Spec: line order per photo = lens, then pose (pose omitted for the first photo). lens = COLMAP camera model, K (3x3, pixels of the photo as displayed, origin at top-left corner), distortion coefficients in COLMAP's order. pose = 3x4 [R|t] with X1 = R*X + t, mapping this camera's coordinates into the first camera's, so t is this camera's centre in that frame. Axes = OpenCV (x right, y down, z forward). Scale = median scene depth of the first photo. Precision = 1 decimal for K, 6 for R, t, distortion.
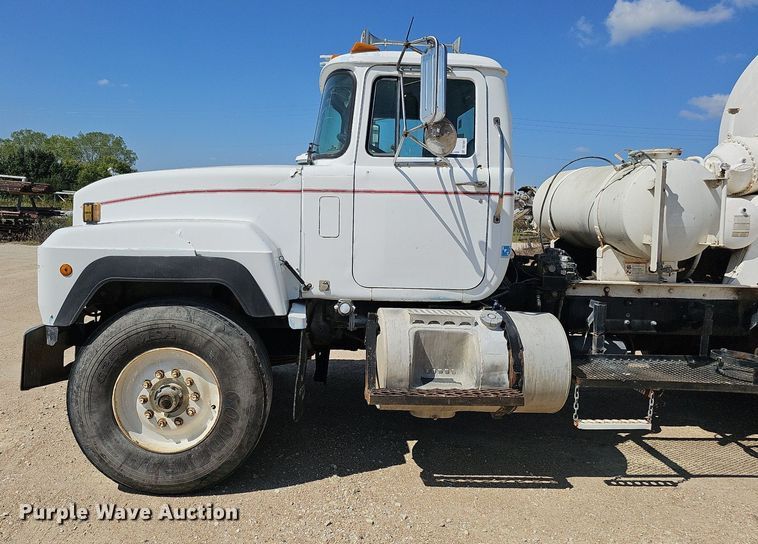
lens RADIAL K [[599.7, 0, 383.7], [0, 599.7, 251.0], [0, 0, 1]] dist [0.014178, -0.001572]
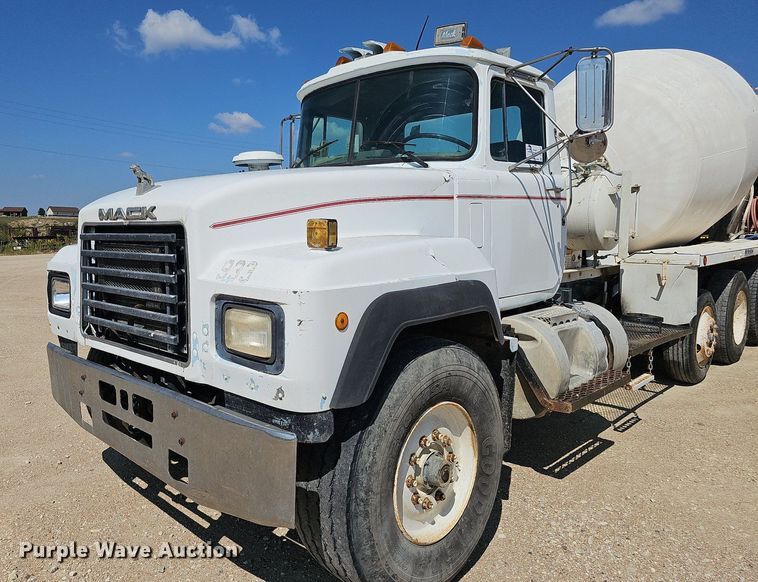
lens RADIAL K [[582.0, 0, 371.8], [0, 582.0, 263.0], [0, 0, 1]] dist [0.011663, -0.002212]
pose [[0.748010, -0.081531, 0.658660, -0.788723], [0.072567, 0.996523, 0.040941, -0.047202], [-0.659708, 0.017172, 0.751326, 0.435842]]
